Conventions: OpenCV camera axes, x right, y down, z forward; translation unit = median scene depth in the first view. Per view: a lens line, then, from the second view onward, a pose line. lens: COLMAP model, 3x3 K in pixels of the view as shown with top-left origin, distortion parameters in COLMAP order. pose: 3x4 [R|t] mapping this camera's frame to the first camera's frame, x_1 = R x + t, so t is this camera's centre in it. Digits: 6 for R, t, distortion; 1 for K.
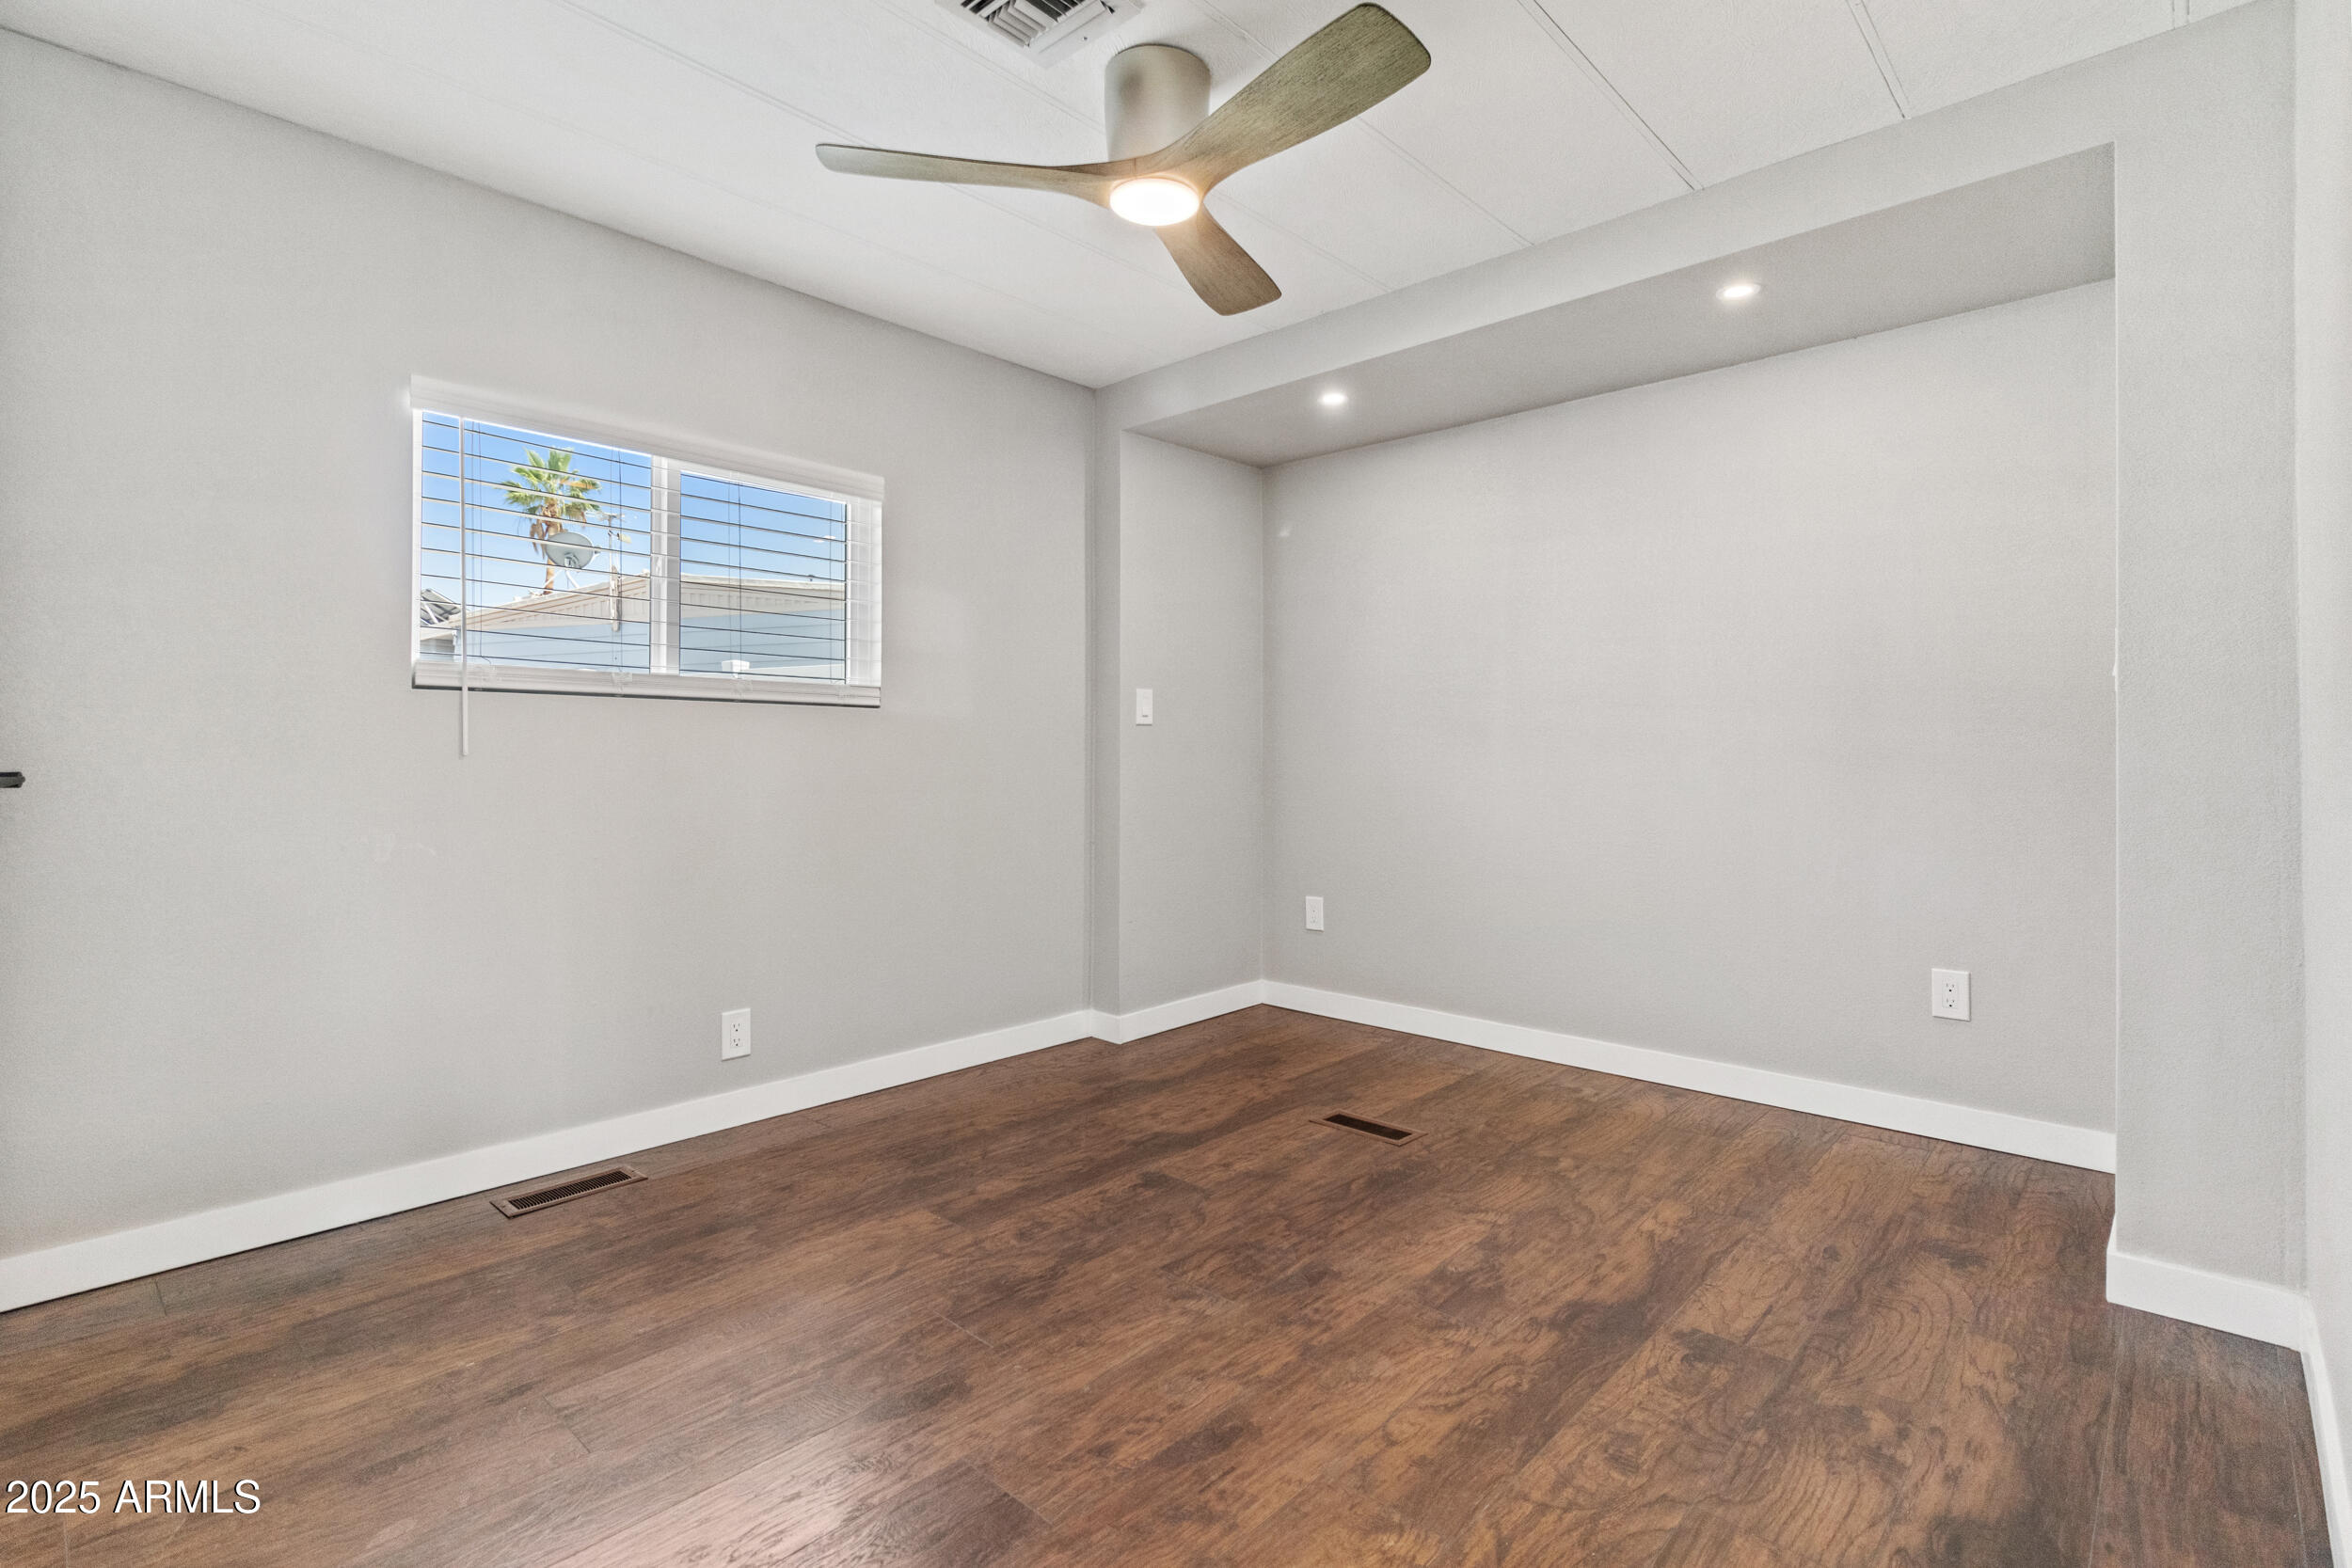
lens RADIAL K [[1092.0, 0, 1156.4], [0, 1092.0, 773.6], [0, 0, 1]] dist [-0.001911, 0.001545]
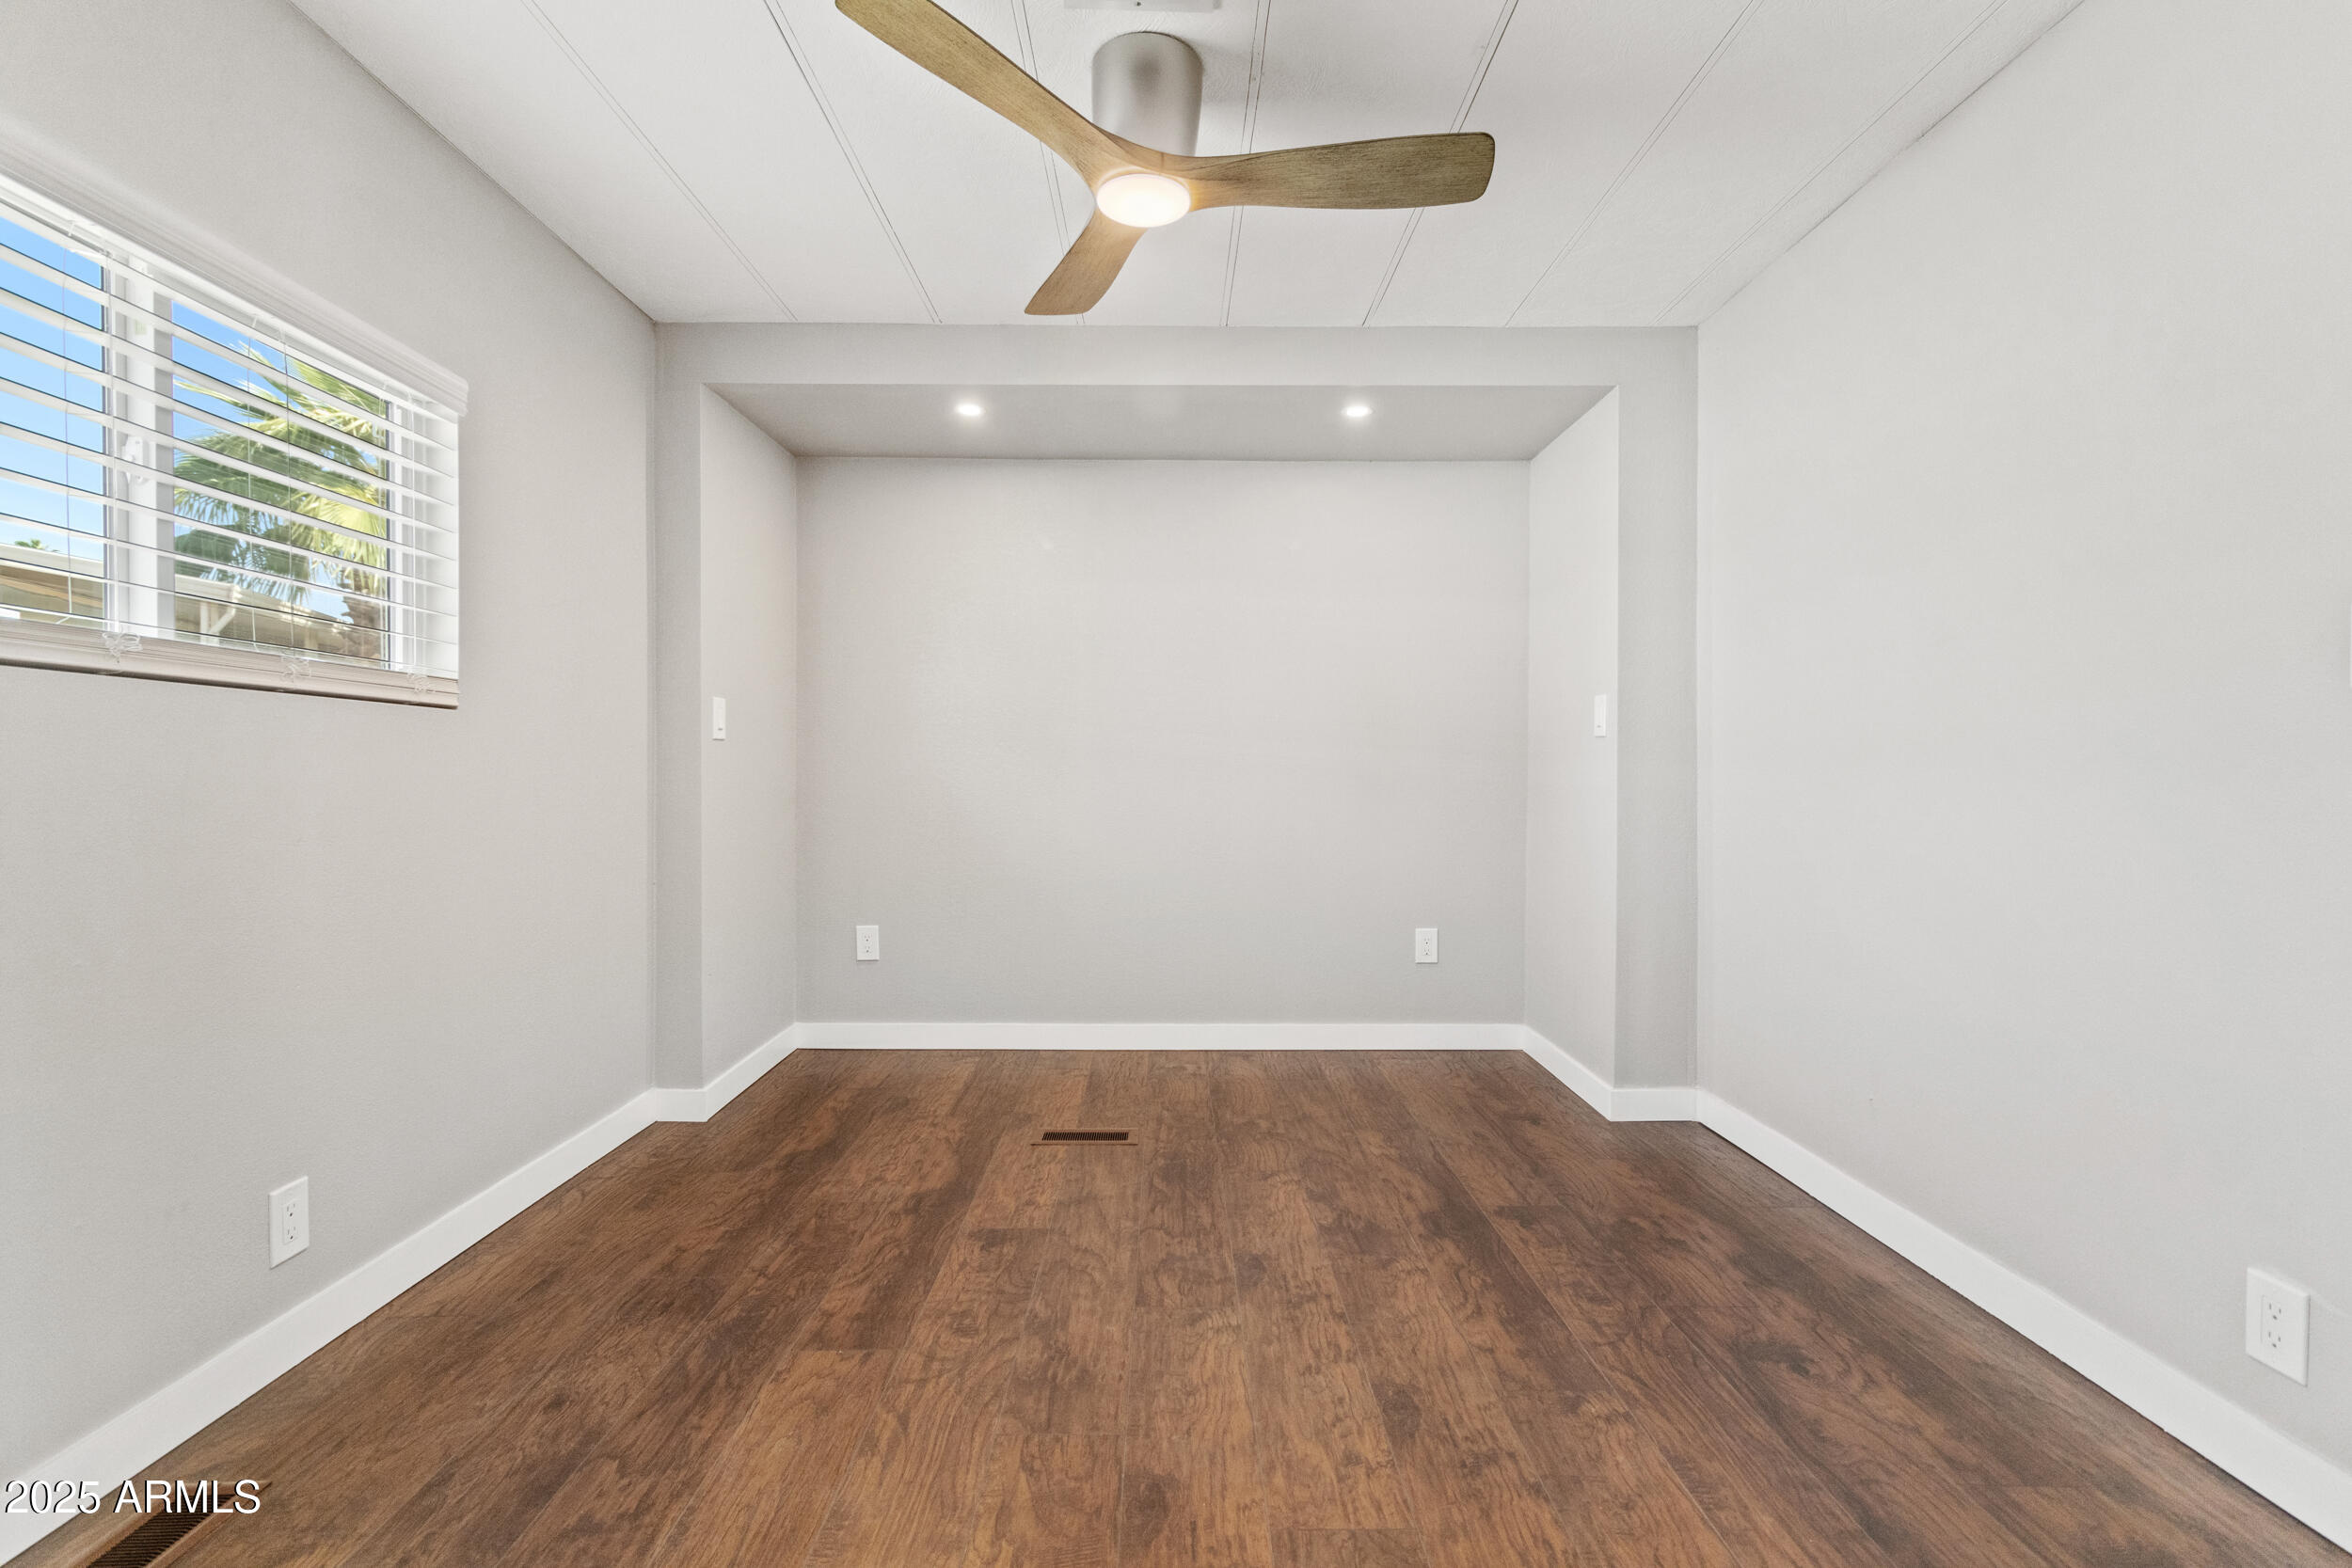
lens RADIAL K [[1092.0, 0, 1169.2], [0, 1092.0, 807.4], [0, 0, 1]] dist [-0.001911, 0.001545]
pose [[0.725929, -0.021461, 0.687435, -0.522650], [0.011179, 0.999749, 0.019406, -0.007478], [-0.687679, -0.006403, 0.725987, 0.229222]]
